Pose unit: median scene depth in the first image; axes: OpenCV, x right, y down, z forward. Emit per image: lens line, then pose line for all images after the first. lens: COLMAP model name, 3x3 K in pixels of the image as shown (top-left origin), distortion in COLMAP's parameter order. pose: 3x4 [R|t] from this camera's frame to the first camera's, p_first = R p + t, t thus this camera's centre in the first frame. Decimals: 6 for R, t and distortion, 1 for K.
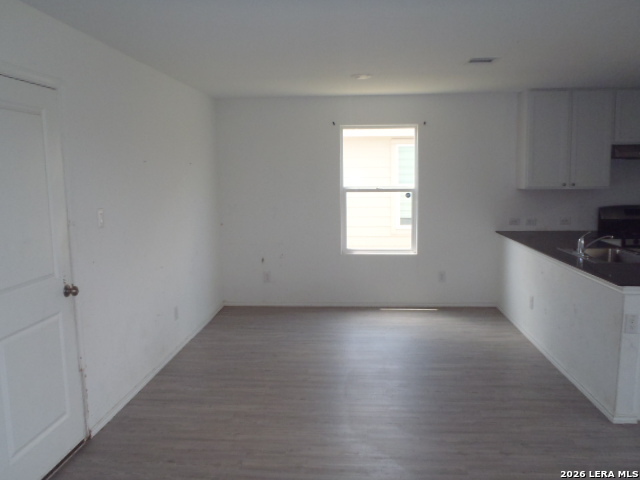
lens RADIAL K [[539.5, 0, 320.0], [0, 539.5, 240.0], [0, 0, 1]] dist [-0.052056, 0.011385]
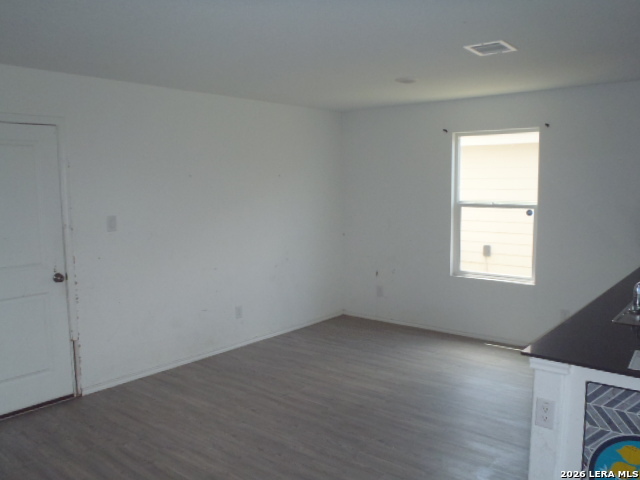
lens RADIAL K [[539.5, 0, 320.0], [0, 539.5, 240.0], [0, 0, 1]] dist [-0.052056, 0.011385]
pose [[0.814057, 0.062798, -0.577380, 0.525693], [-0.070421, 0.997475, 0.009200, -0.035795], [0.576500, 0.033170, 0.816424, 0.193902]]
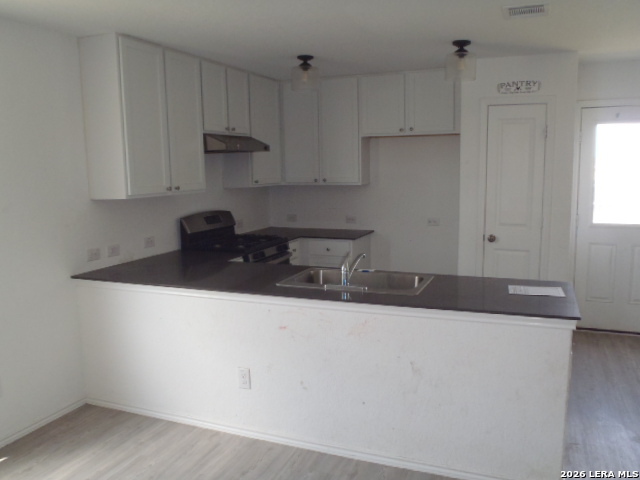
lens RADIAL K [[539.5, 0, 320.0], [0, 539.5, 240.0], [0, 0, 1]] dist [-0.052056, 0.011385]
pose [[0.312013, -0.126139, 0.941667, -0.160775], [0.131360, 0.987355, 0.088734, -0.095795], [-0.940953, 0.096012, 0.324637, 0.770584]]
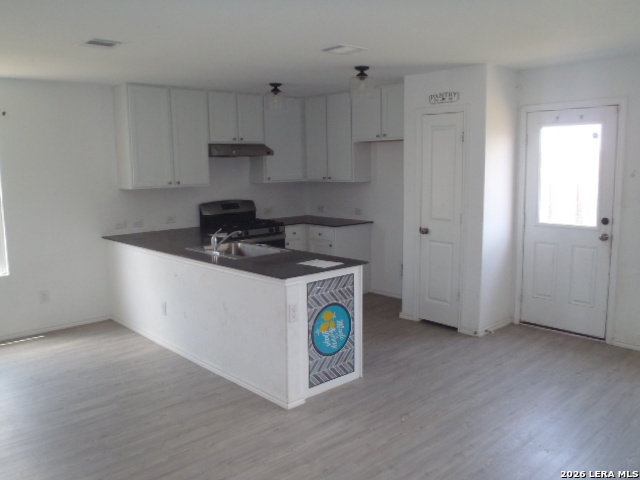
lens RADIAL K [[539.5, 0, 320.0], [0, 539.5, 240.0], [0, 0, 1]] dist [-0.052056, 0.011385]
pose [[0.685294, -0.102844, 0.720968, -0.099068], [0.100188, 0.993879, 0.046543, -0.022833], [-0.721342, 0.040336, 0.691404, 0.150685]]
